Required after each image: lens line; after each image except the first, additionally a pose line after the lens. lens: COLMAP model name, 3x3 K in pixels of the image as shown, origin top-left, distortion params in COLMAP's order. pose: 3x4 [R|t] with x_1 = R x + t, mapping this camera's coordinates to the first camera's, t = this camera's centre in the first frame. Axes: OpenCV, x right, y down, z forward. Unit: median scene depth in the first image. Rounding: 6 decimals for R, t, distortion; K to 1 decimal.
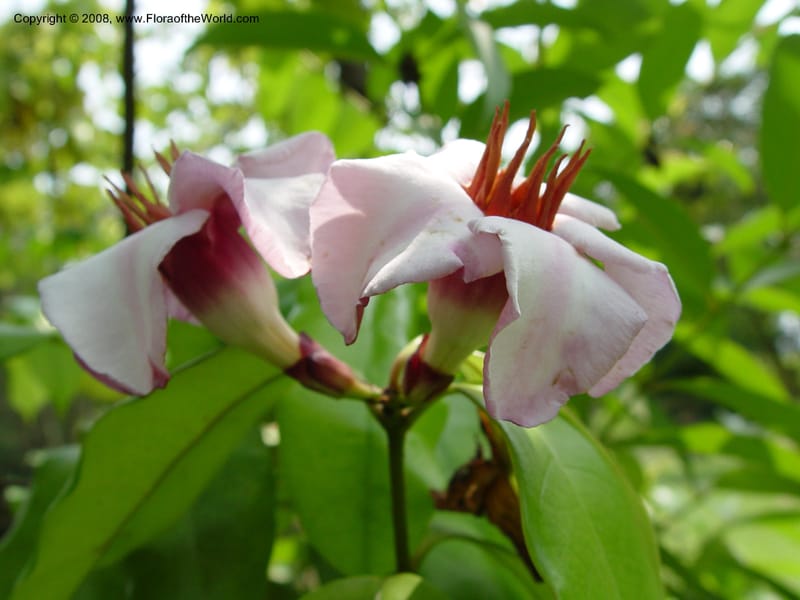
lens RADIAL K [[972.3, 0, 400.0], [0, 972.3, 300.0], [0, 0, 1]] dist [-0.272434, -0.004326]
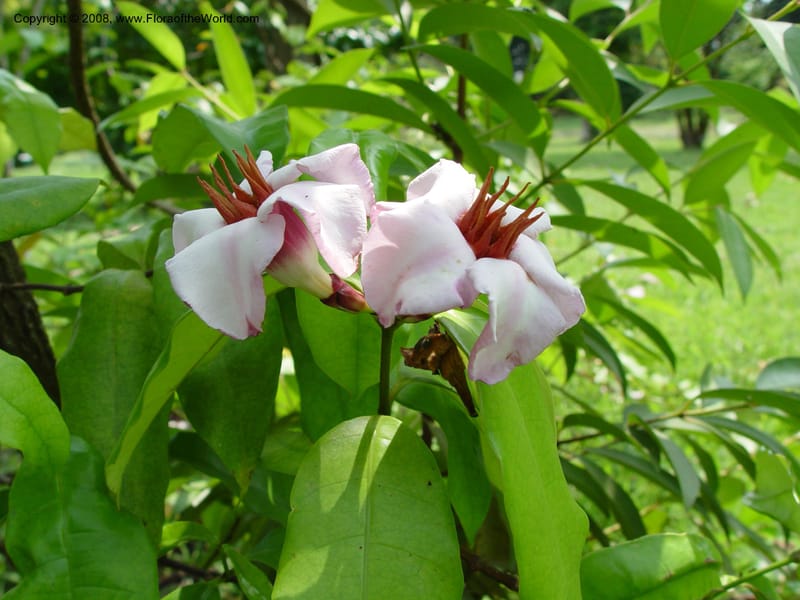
lens RADIAL K [[972.3, 0, 400.0], [0, 972.3, 300.0], [0, 0, 1]] dist [-0.272434, -0.004326]
pose [[0.991301, 0.017984, 0.130381, -0.241678], [-0.062648, 0.935675, 0.347257, -0.566596], [-0.115749, -0.352405, 0.928662, -0.505657]]
